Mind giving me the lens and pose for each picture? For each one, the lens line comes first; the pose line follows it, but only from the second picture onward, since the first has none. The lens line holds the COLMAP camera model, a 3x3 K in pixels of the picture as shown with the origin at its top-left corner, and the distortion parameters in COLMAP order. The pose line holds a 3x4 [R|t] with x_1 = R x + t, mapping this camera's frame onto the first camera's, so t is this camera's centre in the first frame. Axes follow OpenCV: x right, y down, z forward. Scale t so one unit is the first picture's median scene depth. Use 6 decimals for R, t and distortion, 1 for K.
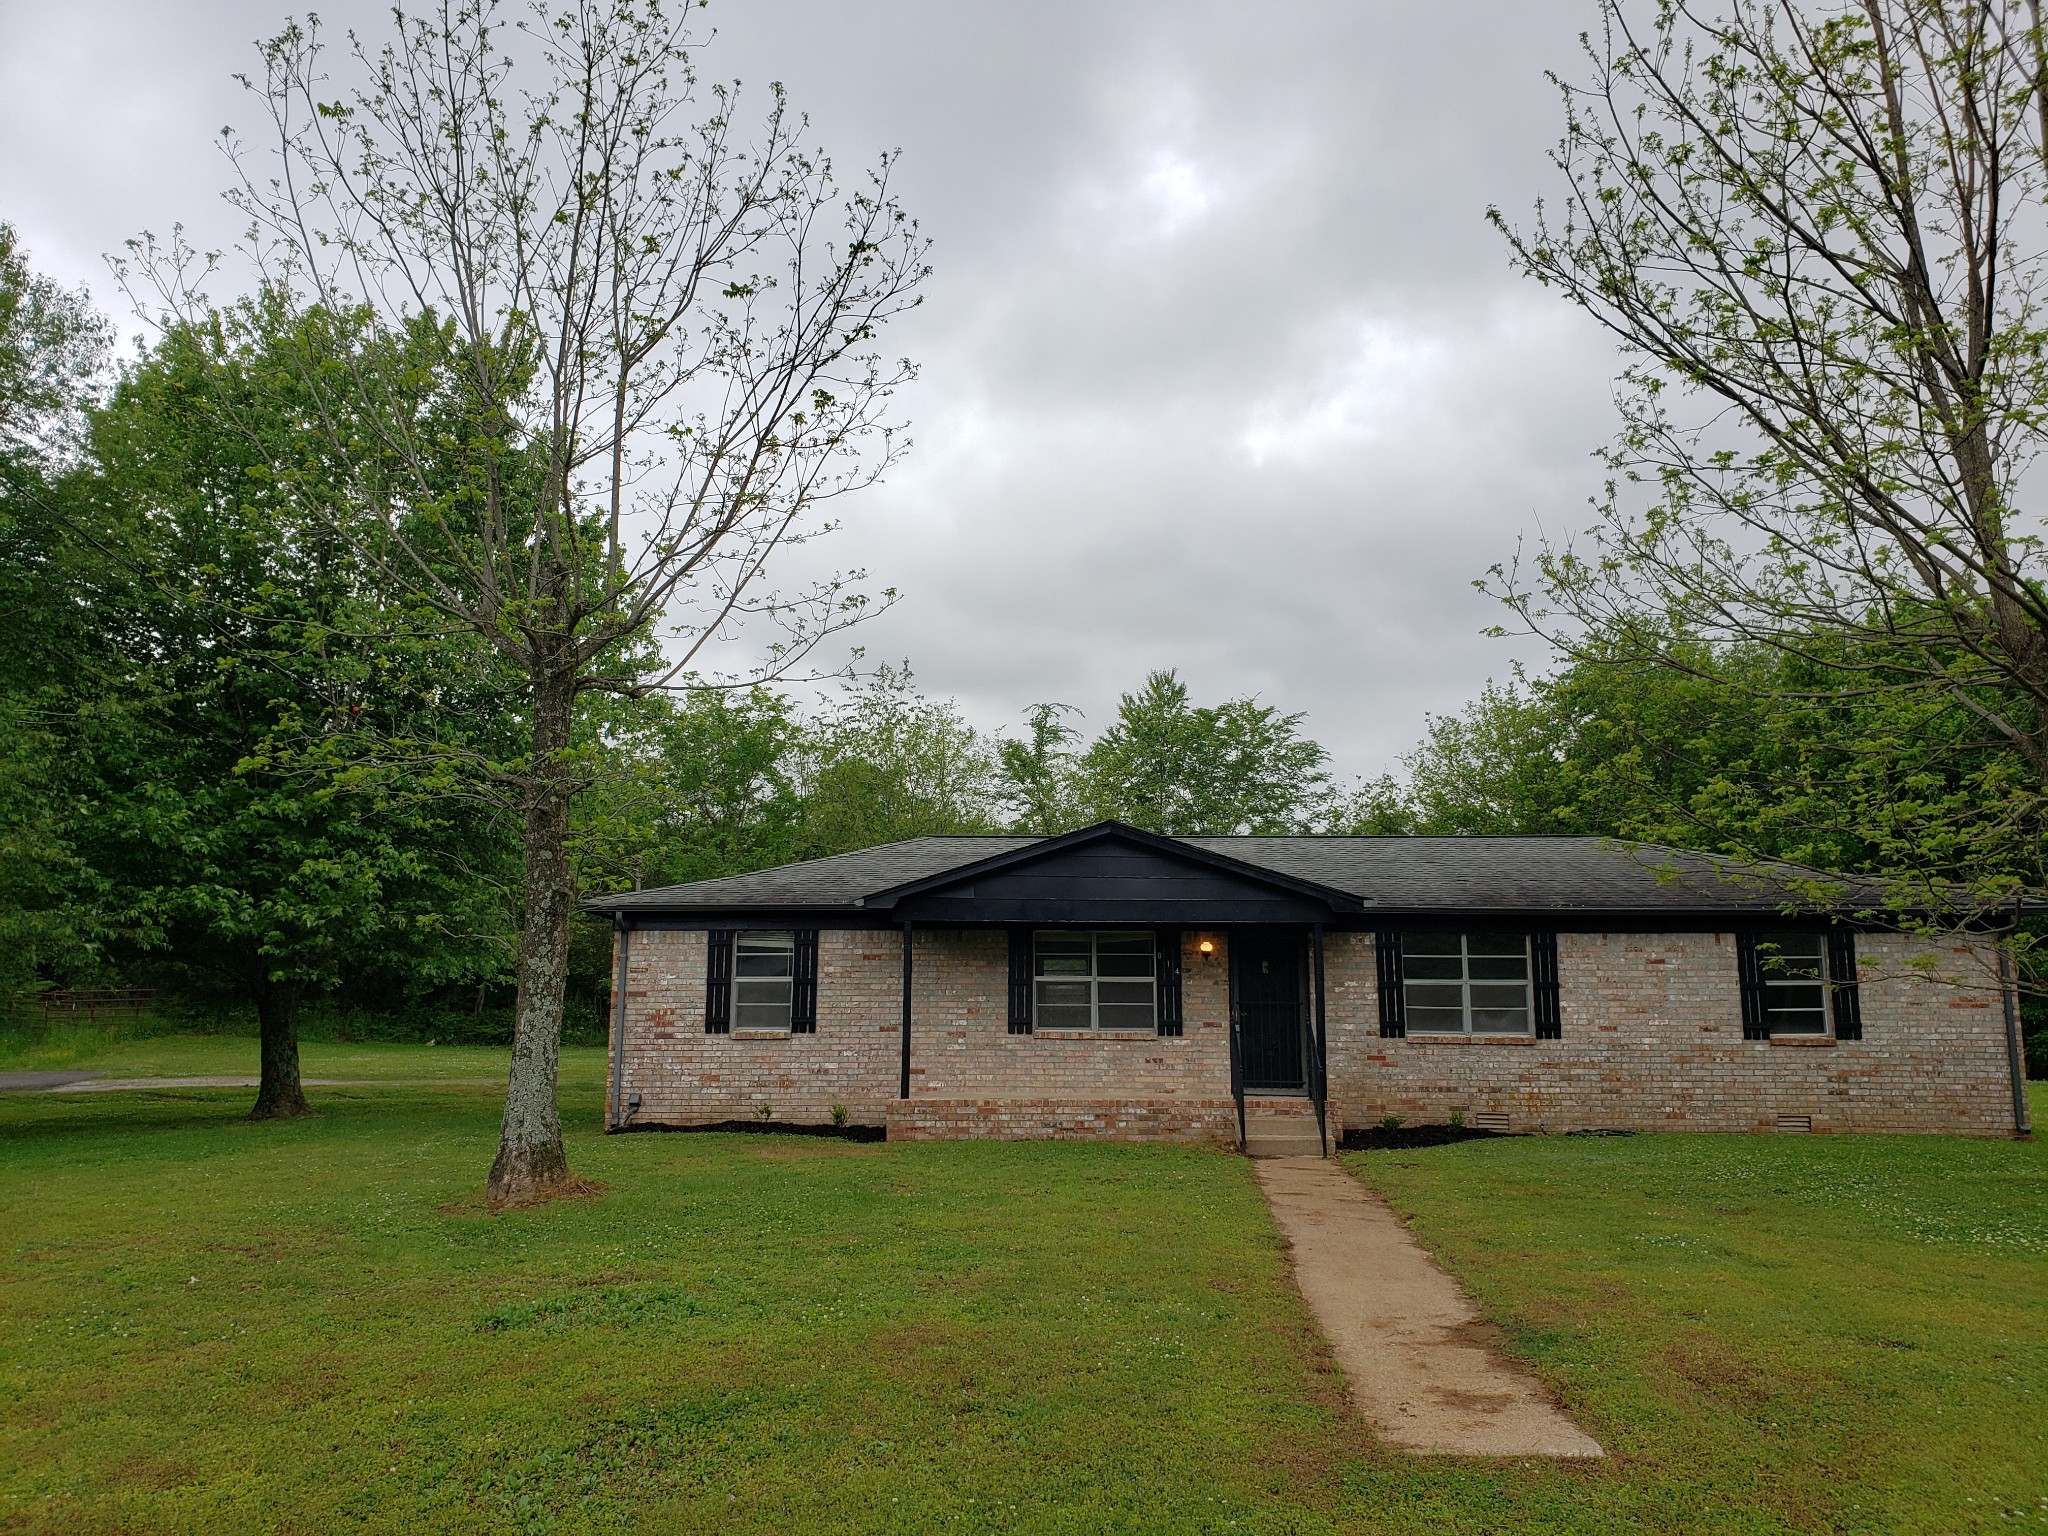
lens RADIAL K [[1599.8, 0, 1001.5], [0, 1599.8, 763.2], [0, 0, 1]] dist [0.121974, -0.214295]
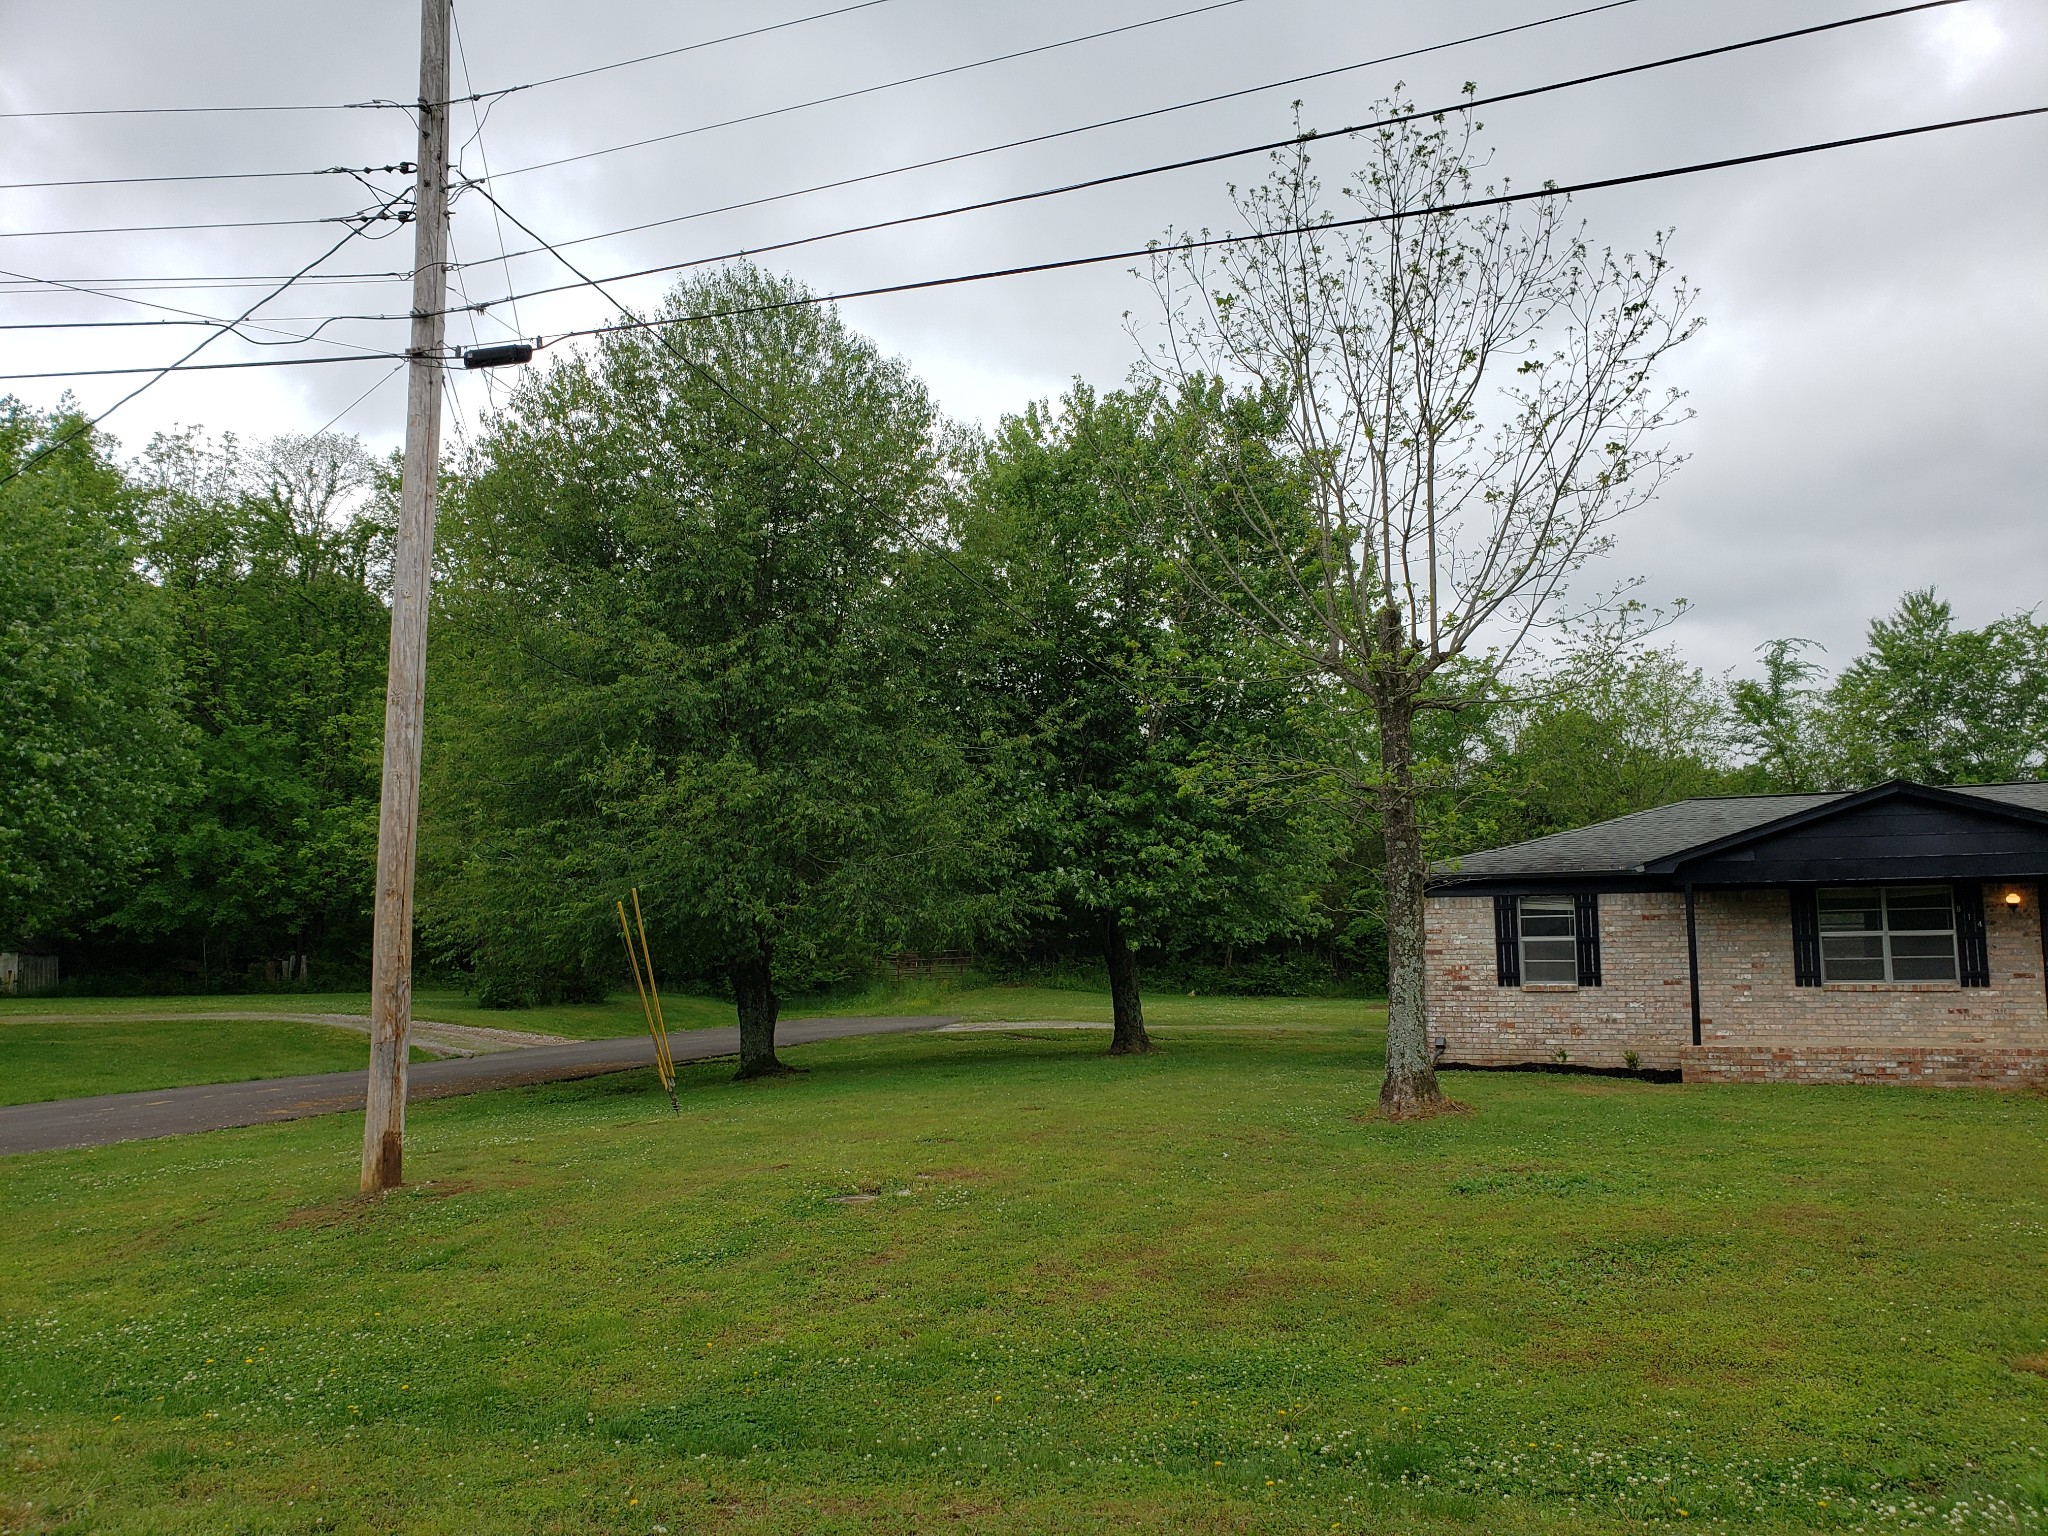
lens RADIAL K [[1605.1, 0, 991.9], [0, 1605.1, 794.0], [0, 0, 1]] dist [0.010367, -0.000318]
pose [[0.911153, -0.054498, -0.408448, -0.038394], [0.073705, 0.996785, 0.031421, -0.029698], [0.405422, -0.058734, 0.912241, -0.173190]]
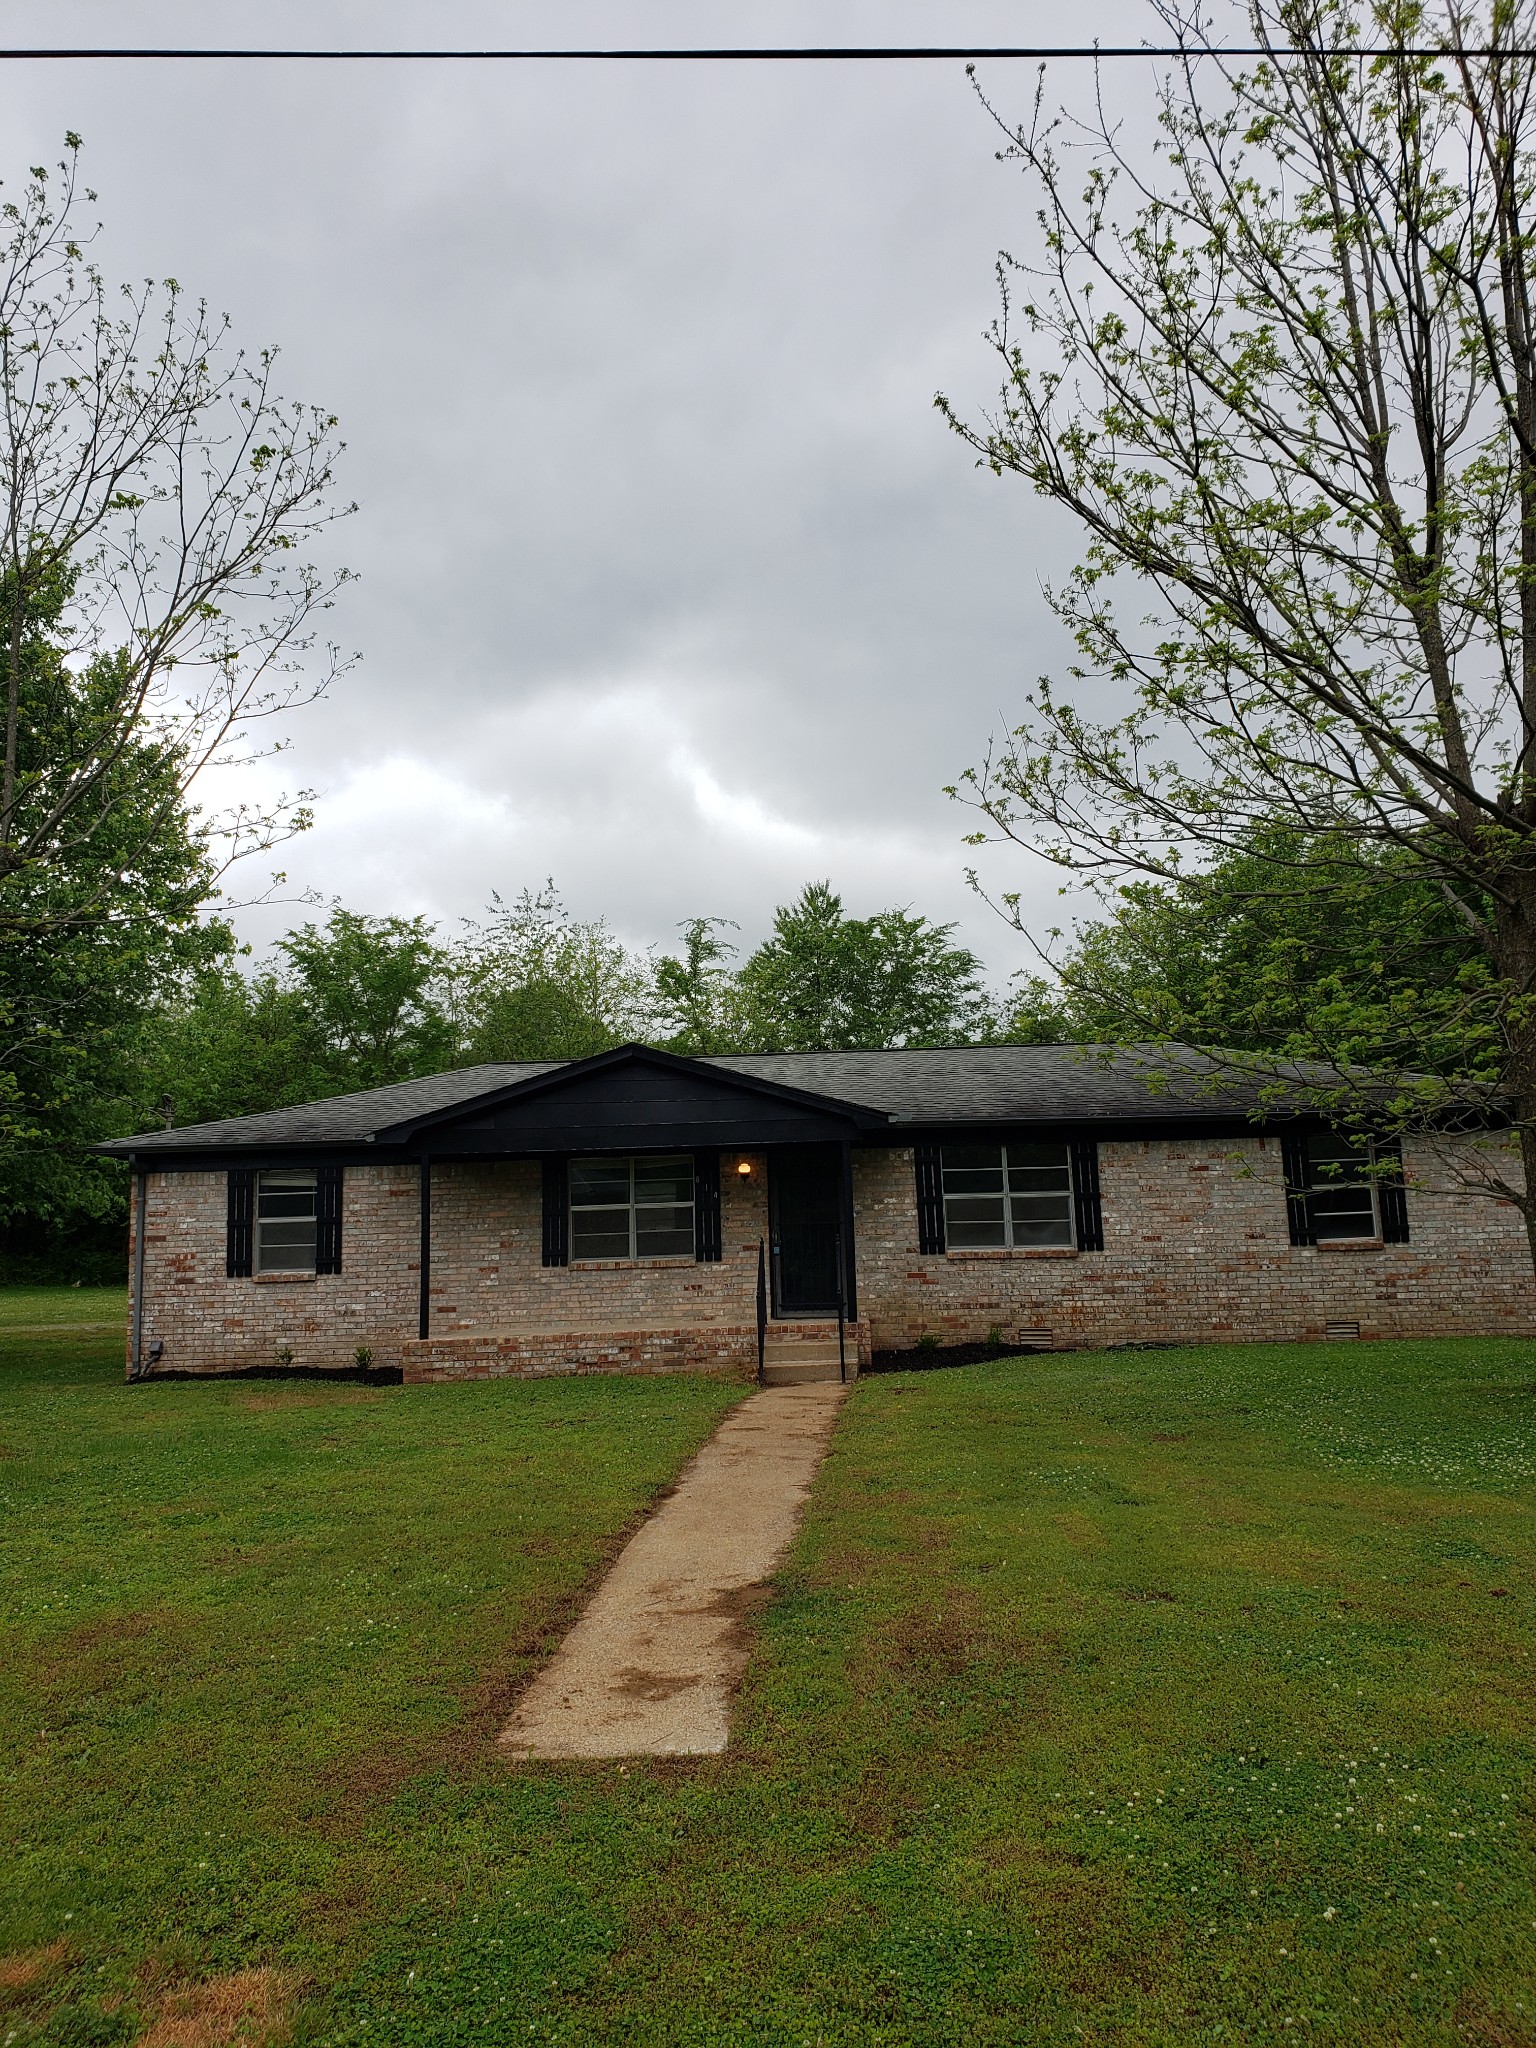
lens RADIAL K [[1610.5, 0, 741.4], [0, 1610.5, 1014.4], [0, 0, 1]] dist [0.071706, -0.047088]
pose [[0.999404, -0.032412, 0.011855, 0.117018], [0.032140, 0.999231, 0.022480, -0.001454], [-0.012575, -0.022086, 0.999677, 0.027179]]
